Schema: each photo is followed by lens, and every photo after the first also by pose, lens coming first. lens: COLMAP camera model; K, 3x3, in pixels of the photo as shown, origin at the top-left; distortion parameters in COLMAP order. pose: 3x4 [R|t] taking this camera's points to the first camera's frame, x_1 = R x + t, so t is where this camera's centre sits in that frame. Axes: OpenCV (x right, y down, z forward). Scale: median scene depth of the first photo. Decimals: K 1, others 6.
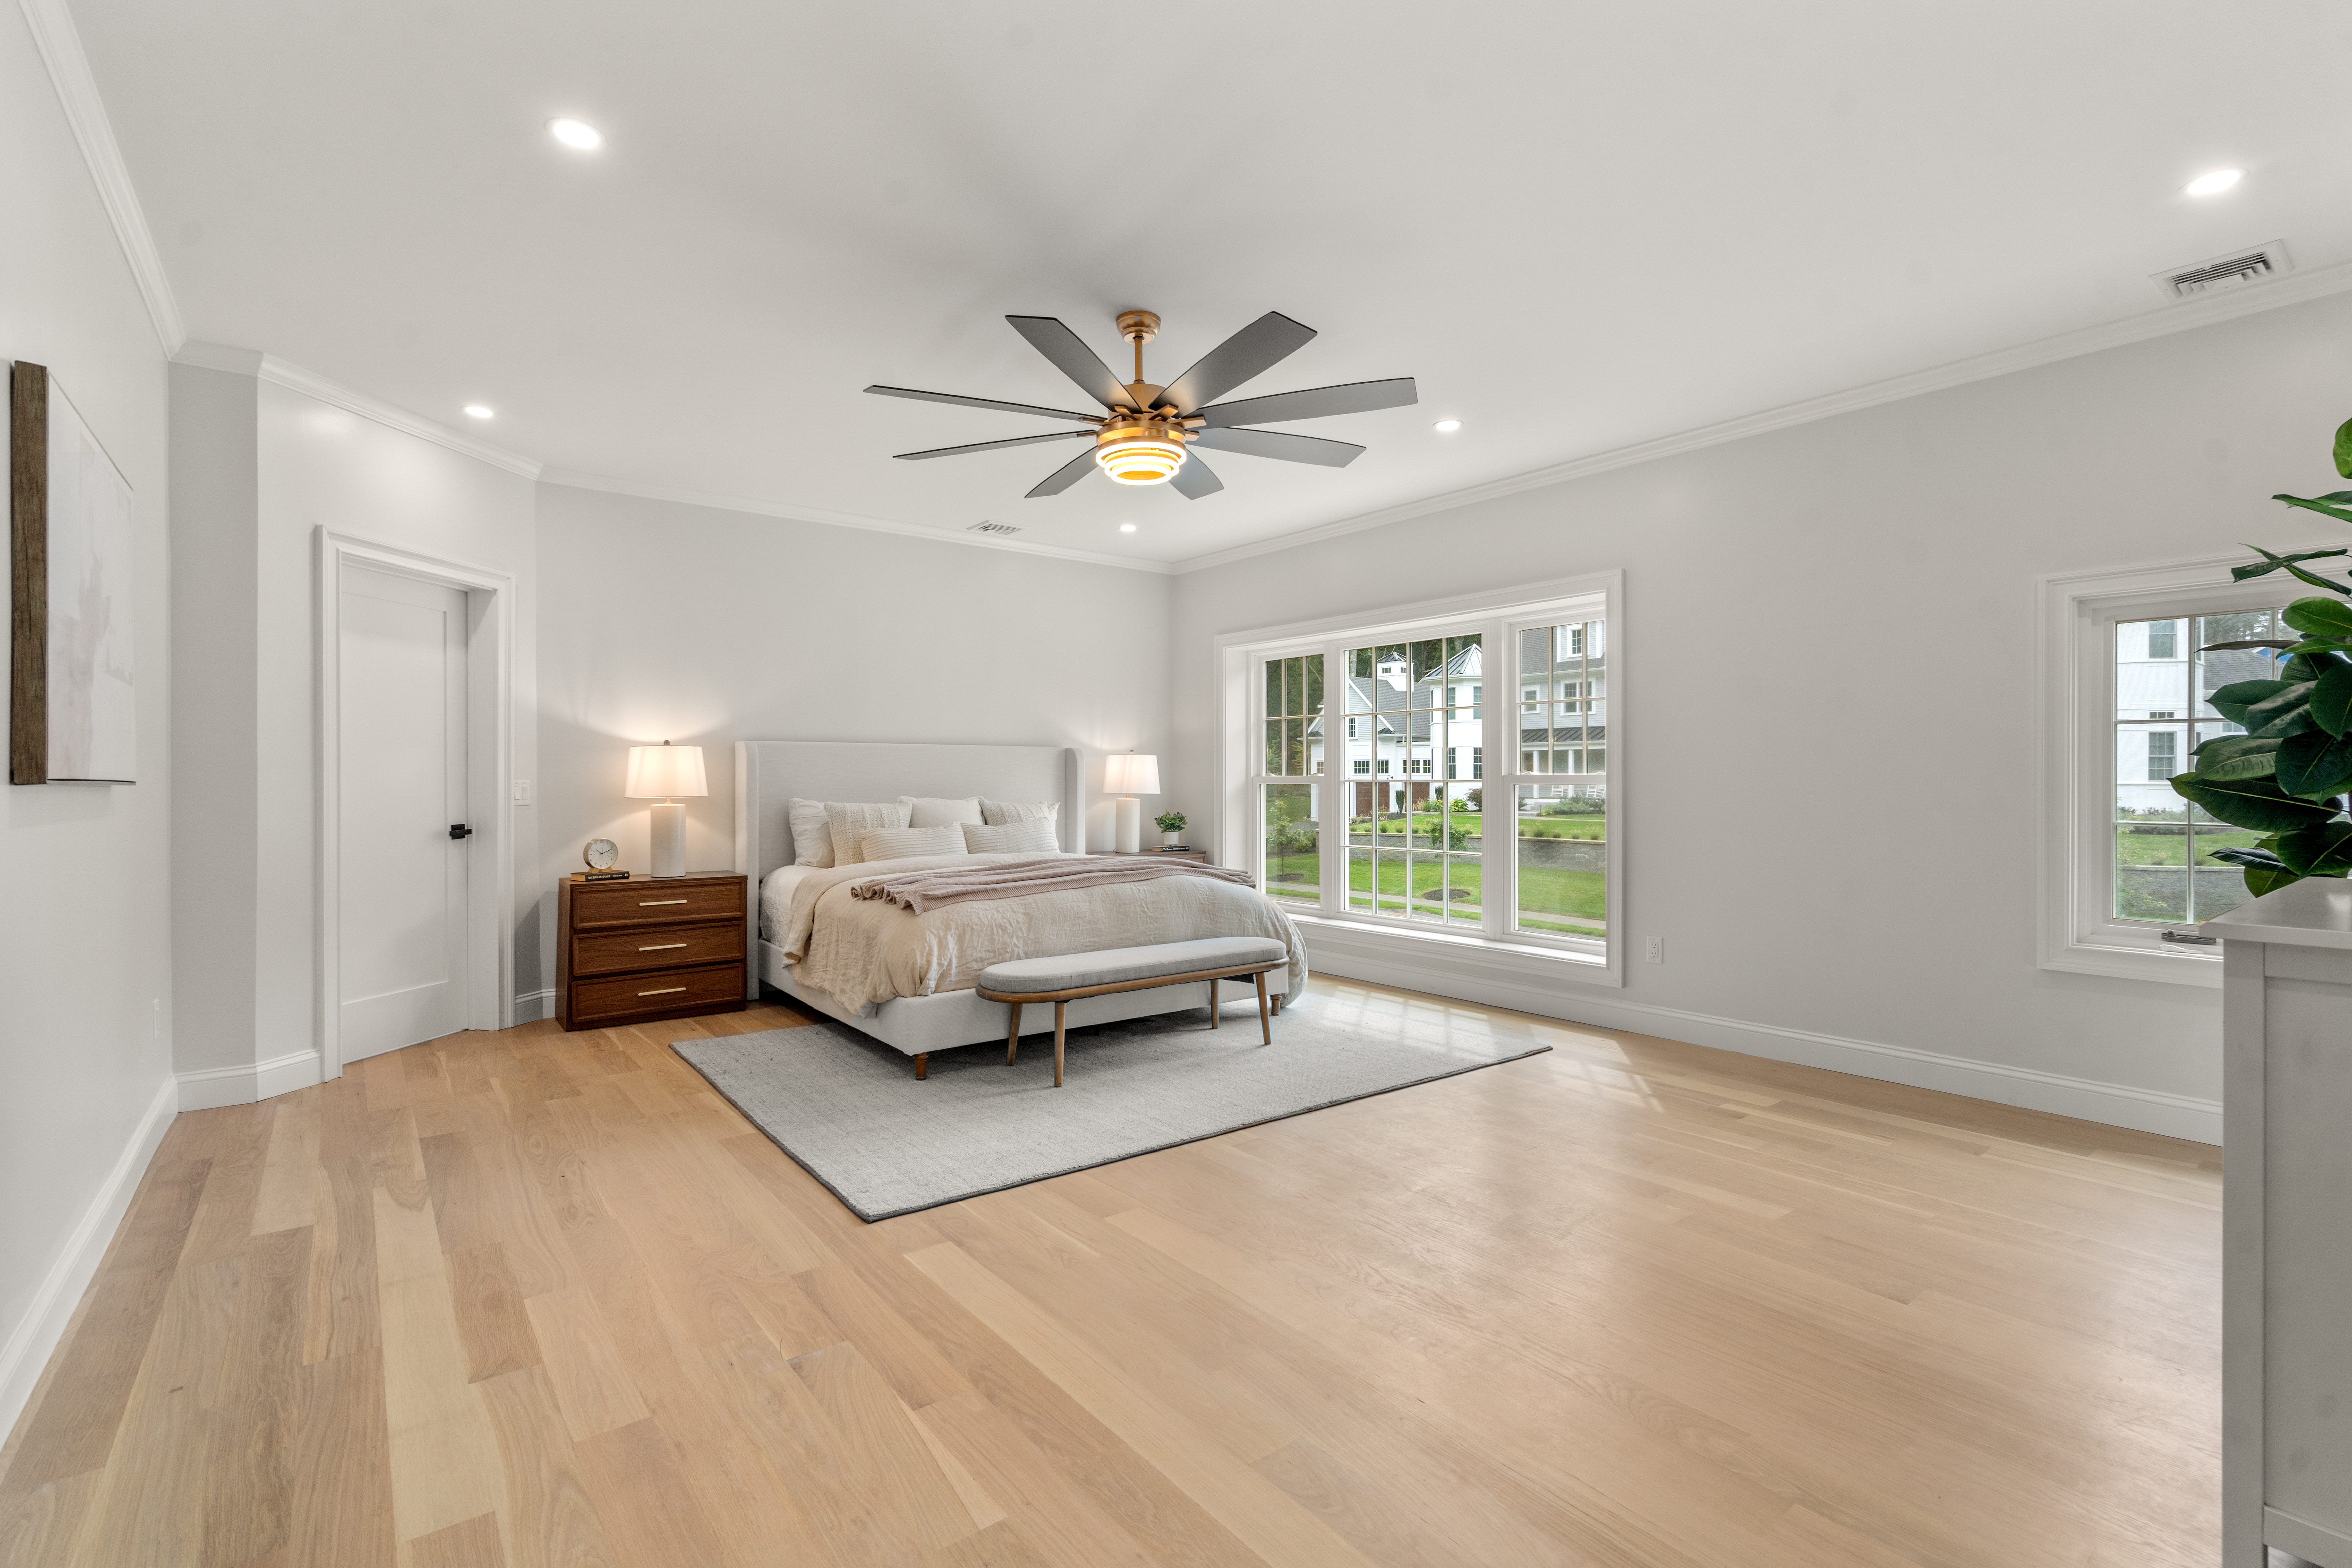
lens RADIAL K [[1047.3, 0, 1182.8], [0, 1047.3, 777.8], [0, 0, 1]] dist [-0.000041, -0.000059]
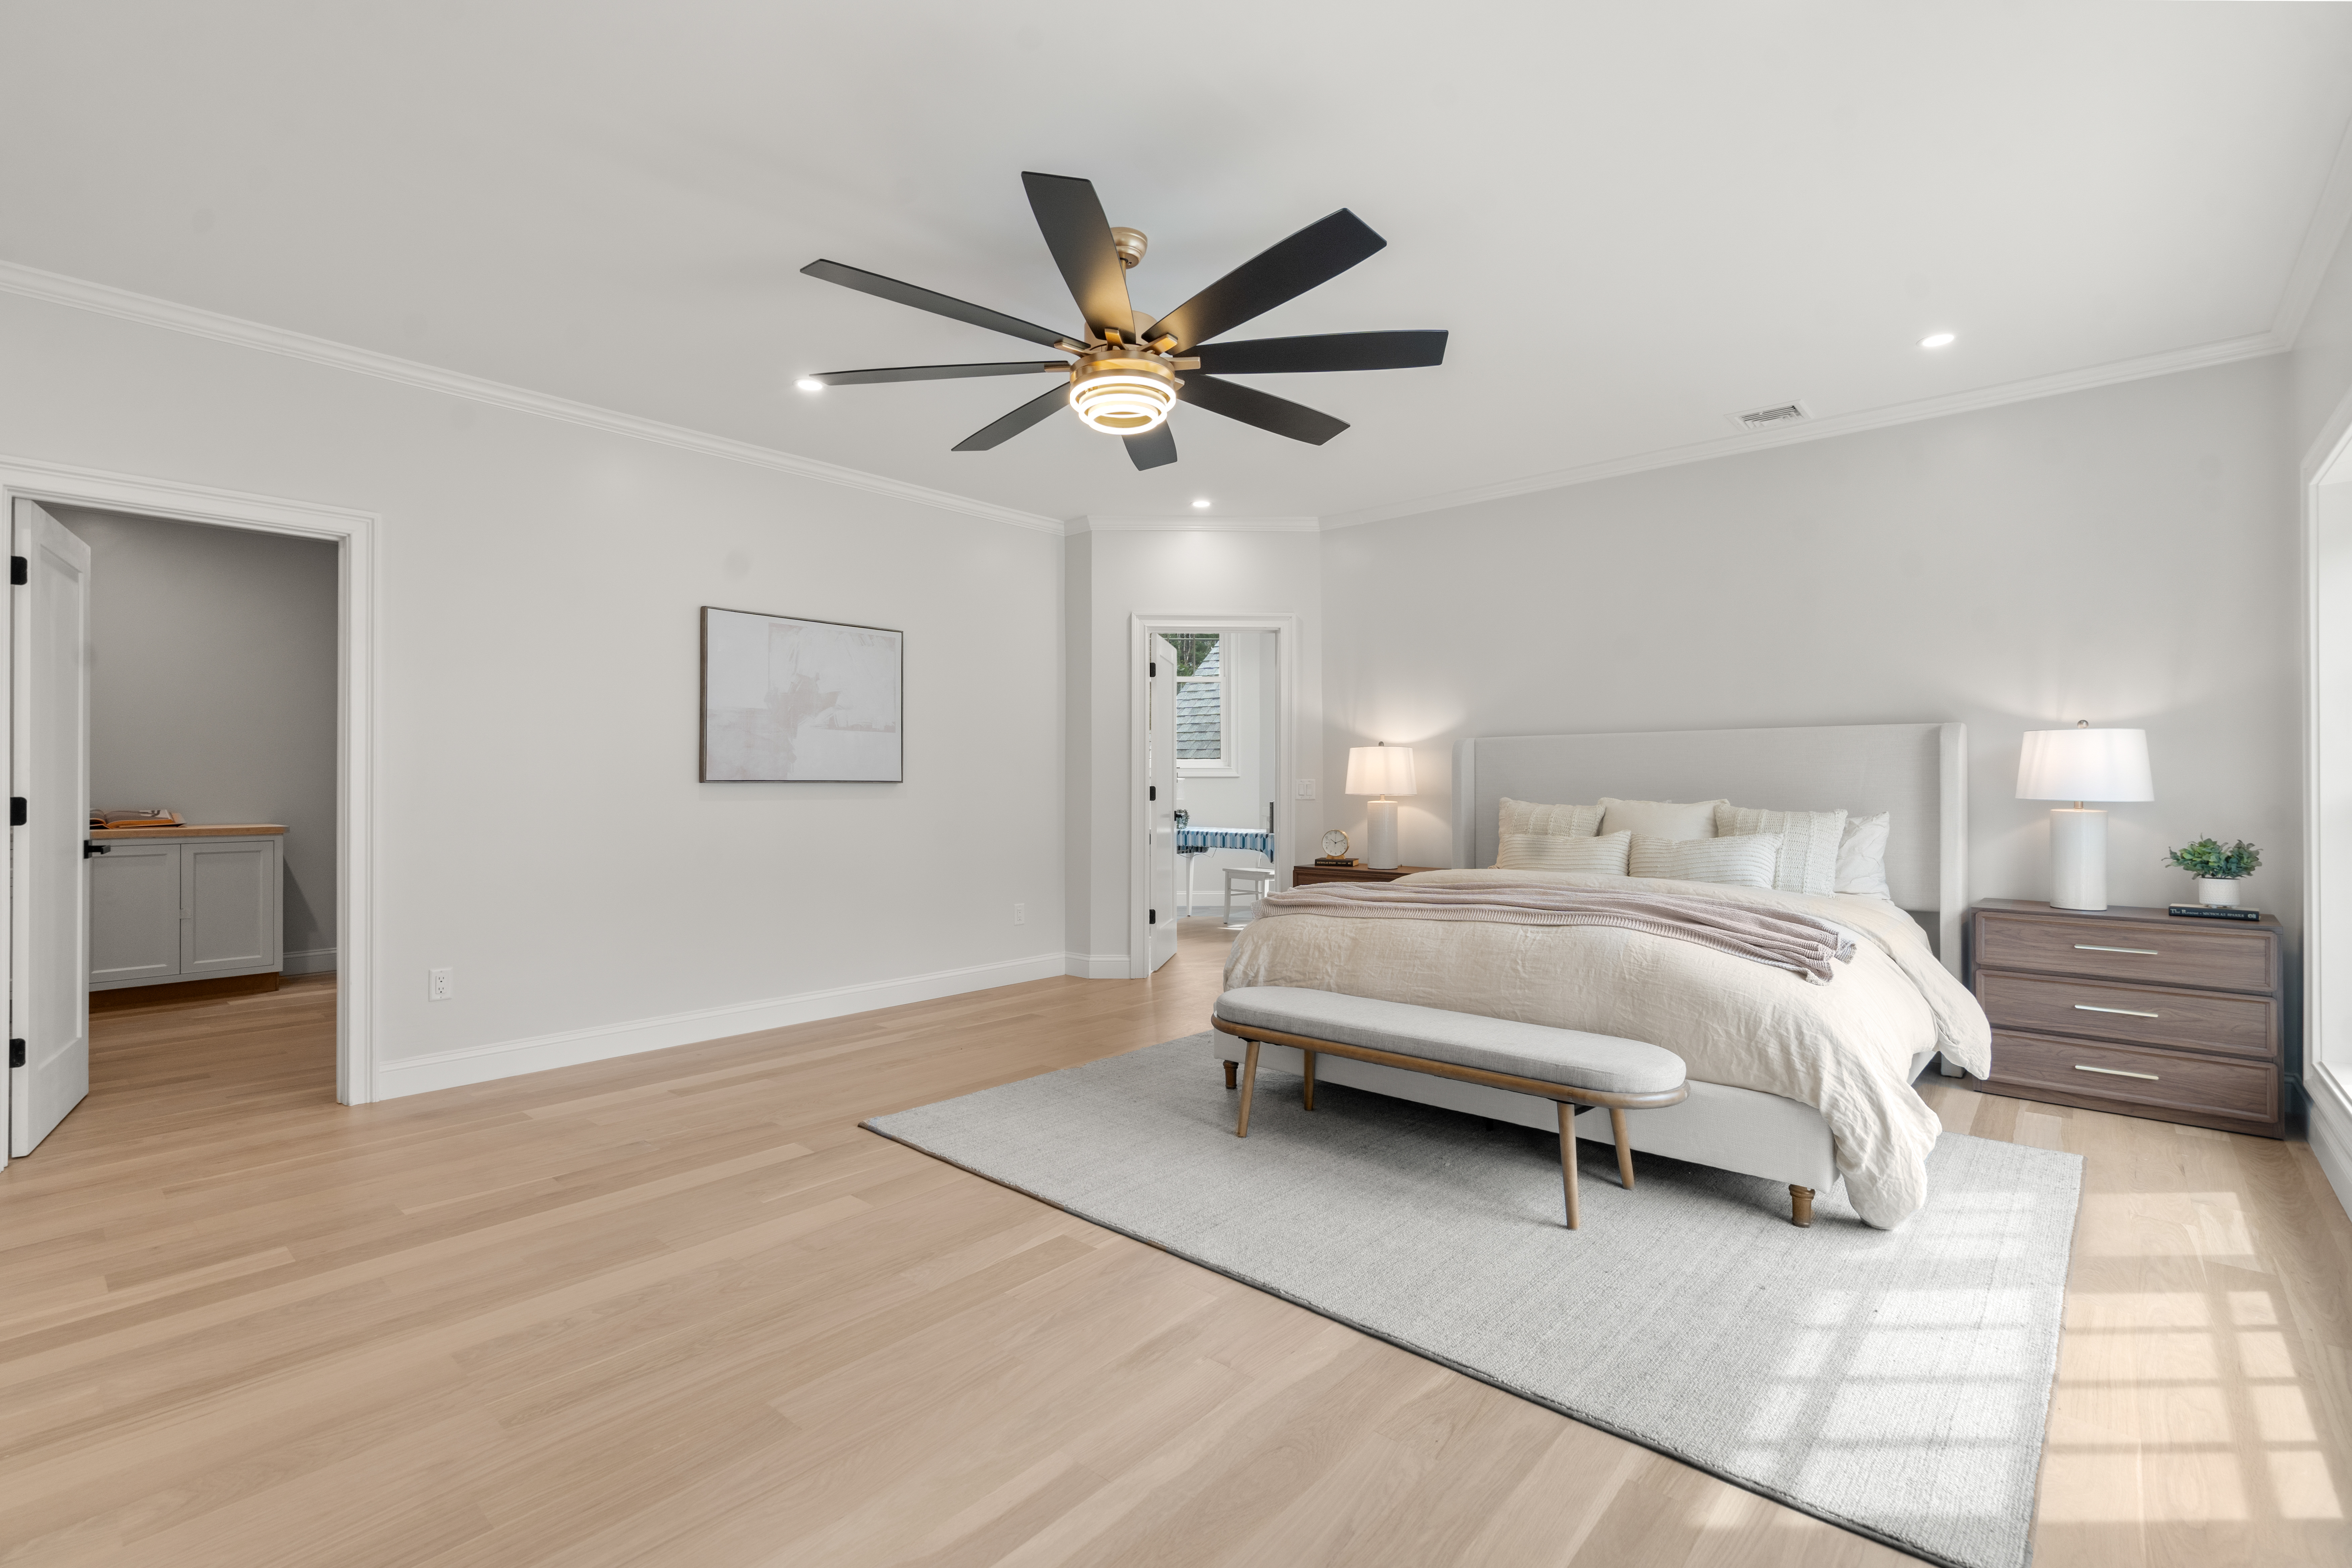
lens RADIAL K [[1065.8, 0, 1174.0], [0, 1065.8, 795.0], [0, 0, 1]] dist [0.002089, 0.000213]
pose [[0.184431, 0.010115, -0.982793, 0.704854], [0.006135, 0.999916, 0.011443, 0.006721], [0.982826, -0.008140, 0.184353, 0.770534]]
